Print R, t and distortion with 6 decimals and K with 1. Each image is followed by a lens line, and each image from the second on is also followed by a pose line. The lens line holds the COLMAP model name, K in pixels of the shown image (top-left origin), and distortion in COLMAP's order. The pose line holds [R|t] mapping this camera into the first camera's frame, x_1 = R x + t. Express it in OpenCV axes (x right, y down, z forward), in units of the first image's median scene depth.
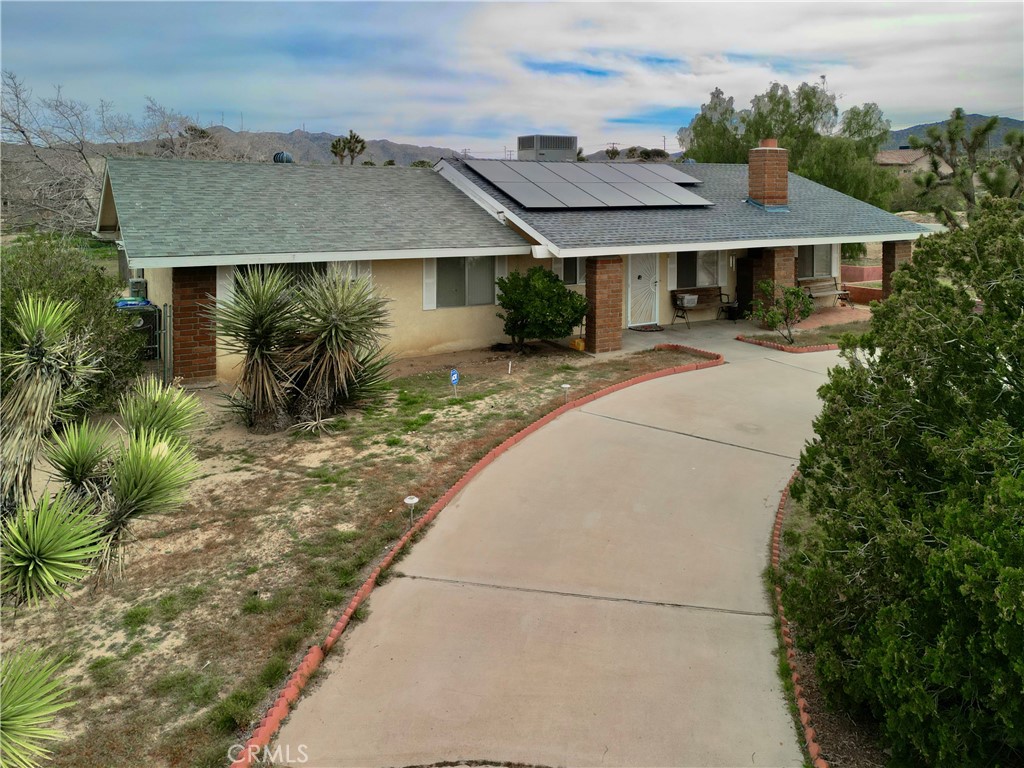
lens RADIAL K [[722.1, 0, 510.2], [0, 722.1, 382.6], [0, 0, 1]] dist [0.025738, 0.001717]
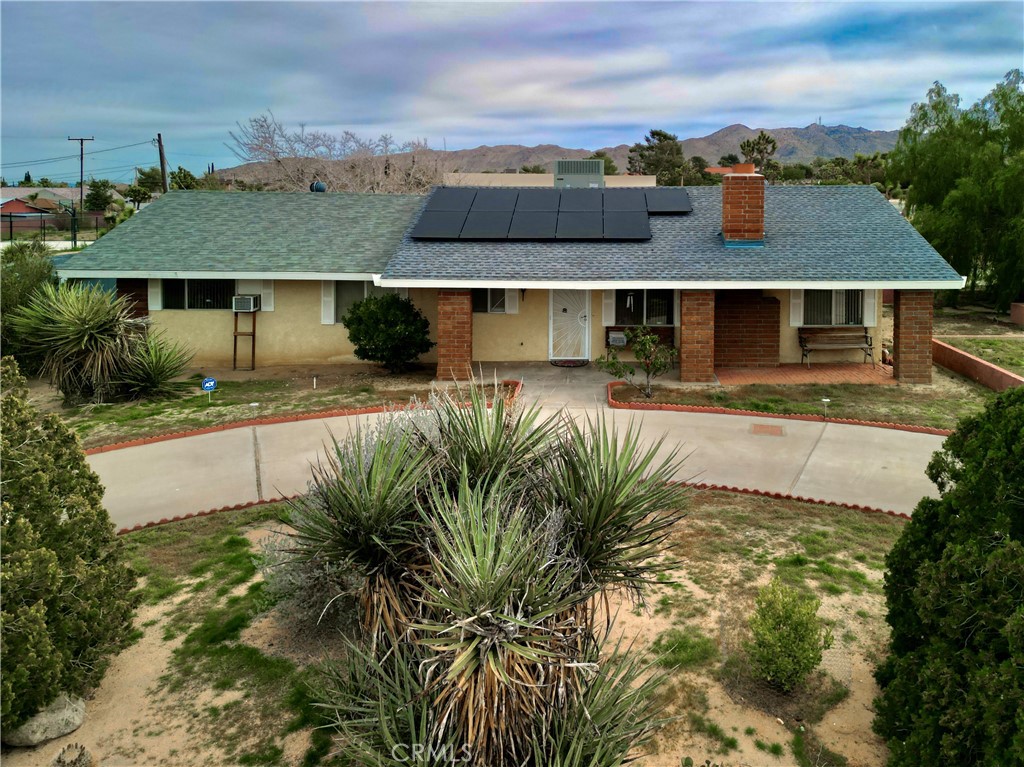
lens RADIAL K [[722.1, 0, 512.9], [0, 722.1, 374.3], [0, 0, 1]] dist [0.025738, 0.001717]
pose [[0.860491, 0.122644, -0.494483, 0.609398], [-0.128990, 0.991414, 0.021428, -0.072367], [0.492866, 0.045345, 0.868923, 0.126390]]
